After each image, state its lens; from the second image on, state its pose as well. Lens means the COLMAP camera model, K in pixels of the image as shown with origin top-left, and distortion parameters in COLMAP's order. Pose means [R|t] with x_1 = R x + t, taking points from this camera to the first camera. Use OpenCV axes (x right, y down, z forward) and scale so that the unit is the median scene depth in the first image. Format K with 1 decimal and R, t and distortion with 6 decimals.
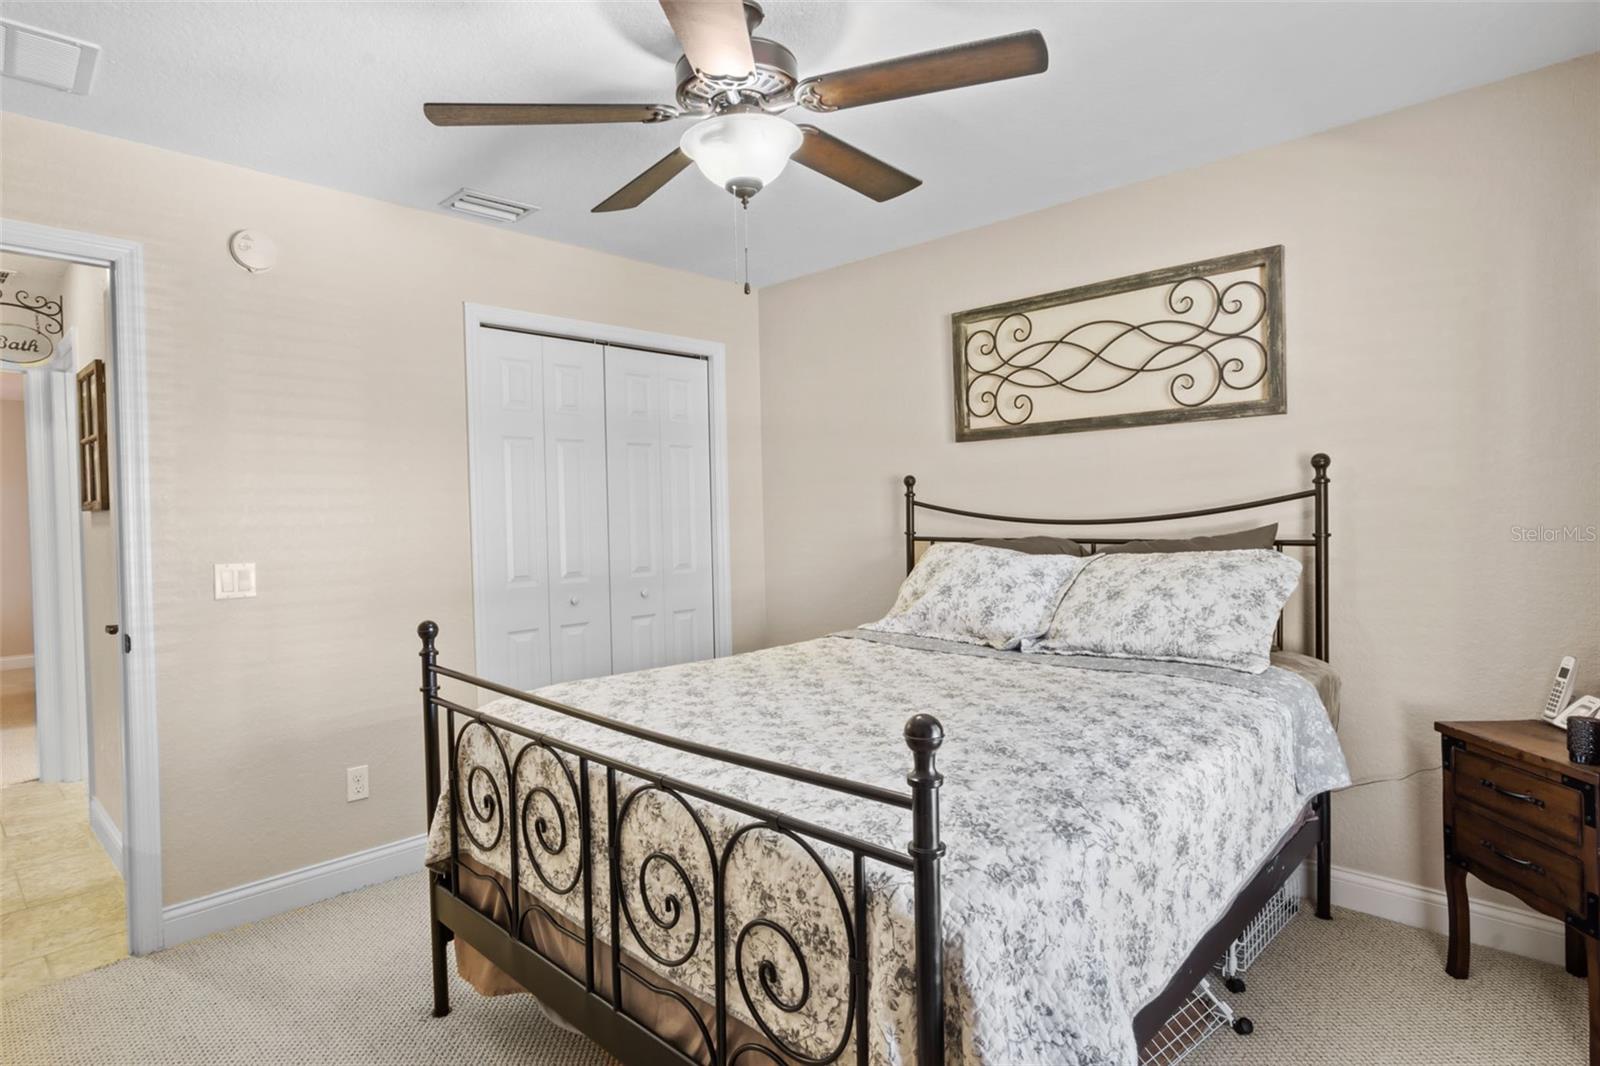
lens RADIAL K [[862.3, 0, 785.6], [0, 862.3, 503.0], [0, 0, 1]] dist [-0.022880, 0.015237]
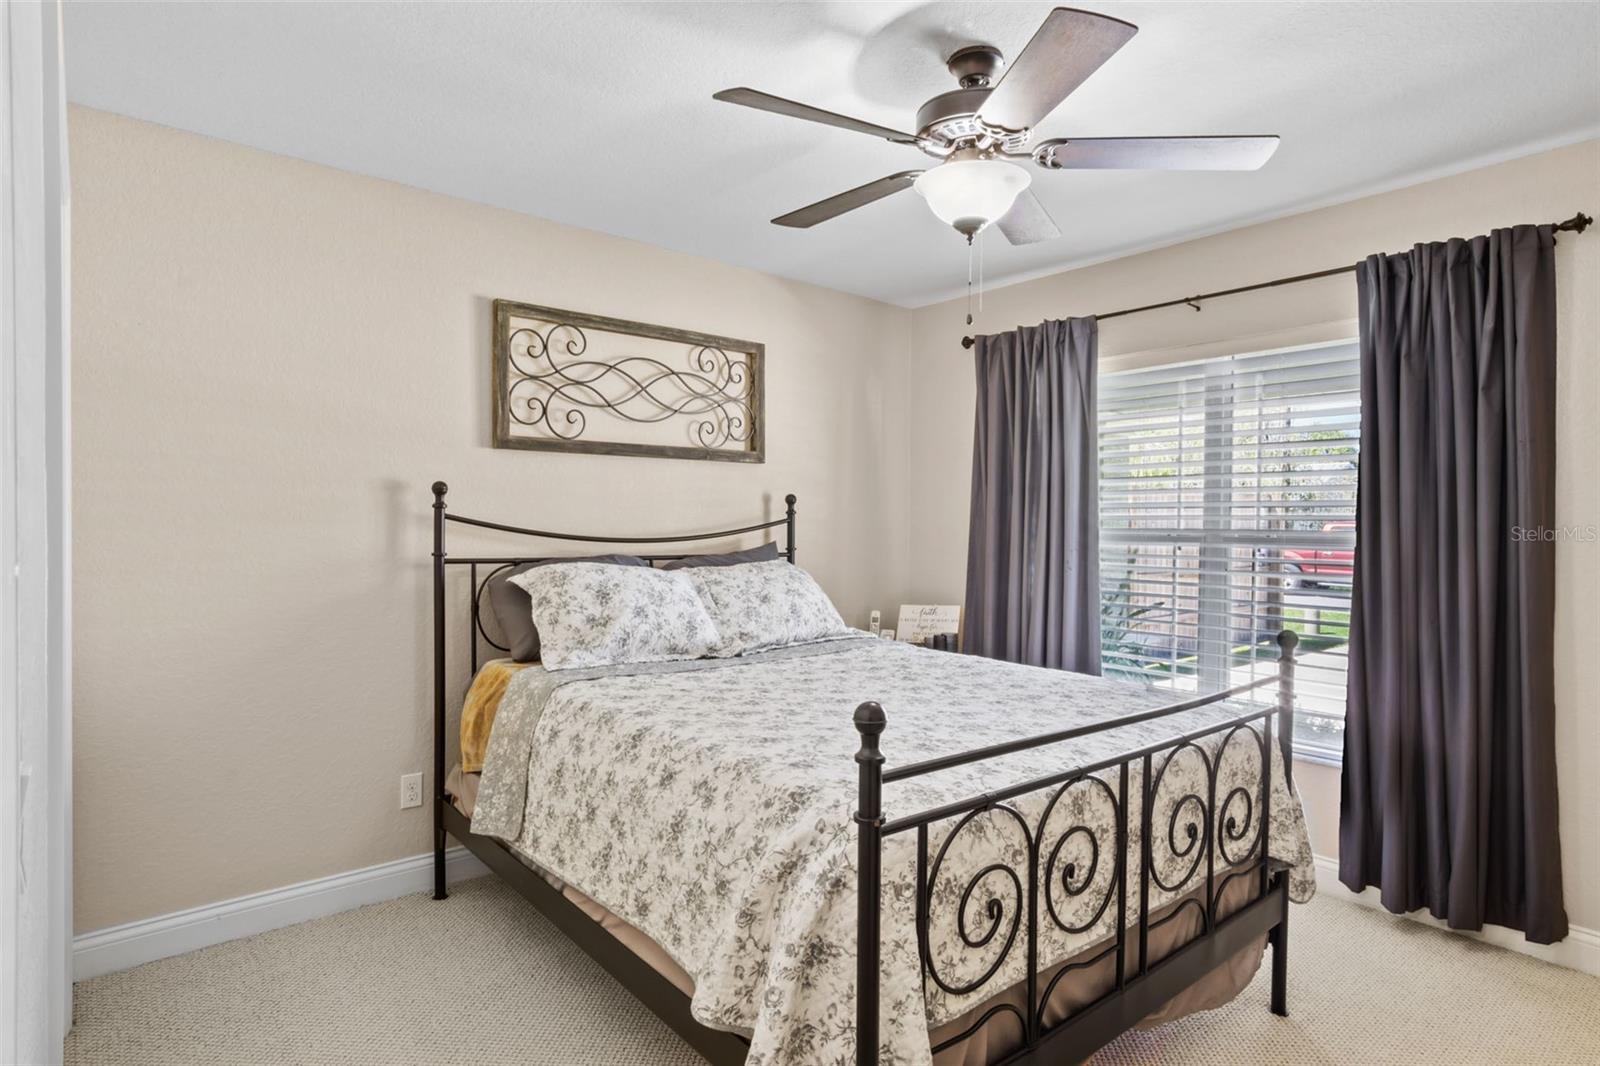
lens RADIAL K [[862.3, 0, 785.6], [0, 862.3, 503.0], [0, 0, 1]] dist [-0.022880, 0.015237]
pose [[0.103692, 0.047083, 0.993494, -0.733907], [-0.017128, 0.998815, -0.045548, 0.022111], [-0.994462, -0.012293, 0.104376, 0.727232]]
